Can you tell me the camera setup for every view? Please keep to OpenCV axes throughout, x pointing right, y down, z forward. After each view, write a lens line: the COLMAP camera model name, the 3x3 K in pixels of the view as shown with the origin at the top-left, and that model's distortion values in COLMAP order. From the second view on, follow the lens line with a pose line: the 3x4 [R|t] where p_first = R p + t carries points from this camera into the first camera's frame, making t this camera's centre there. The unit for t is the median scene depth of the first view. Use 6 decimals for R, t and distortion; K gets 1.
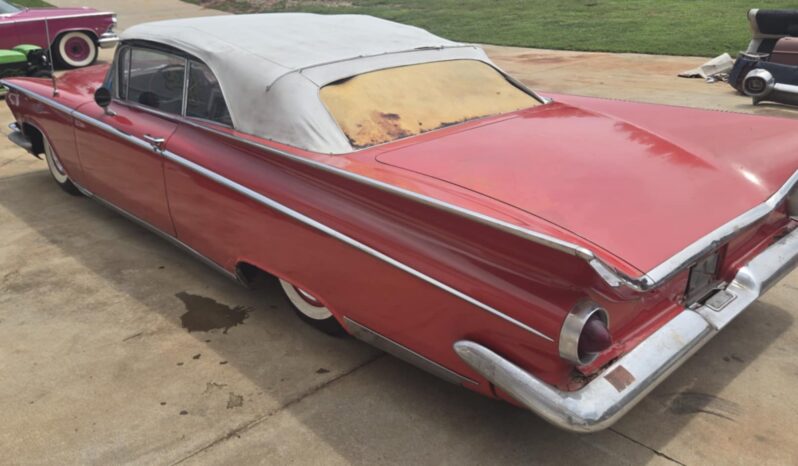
lens RADIAL K [[660.1, 0, 399.0], [0, 660.1, 233.0], [0, 0, 1]] dist [0.079903, -0.090409]
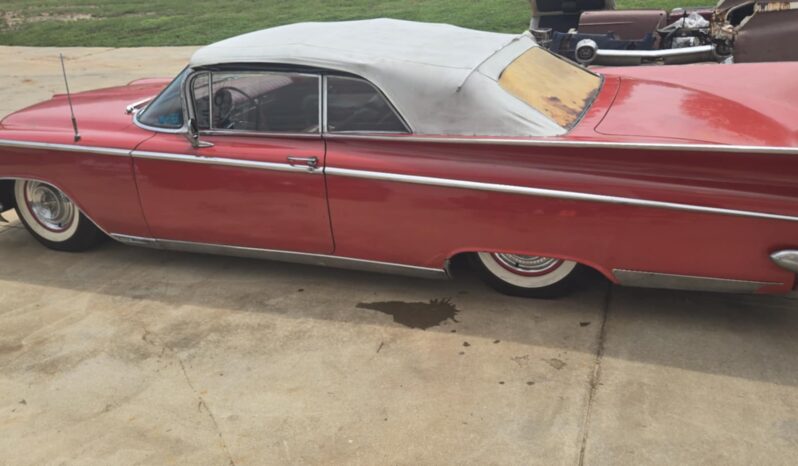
lens RADIAL K [[660.1, 0, 399.0], [0, 660.1, 233.0], [0, 0, 1]] dist [0.079903, -0.090409]
pose [[0.904382, -0.205534, 0.373964, -0.620187], [0.204544, 0.977921, 0.042811, -0.046127], [-0.374506, 0.037774, 0.926455, 0.038968]]
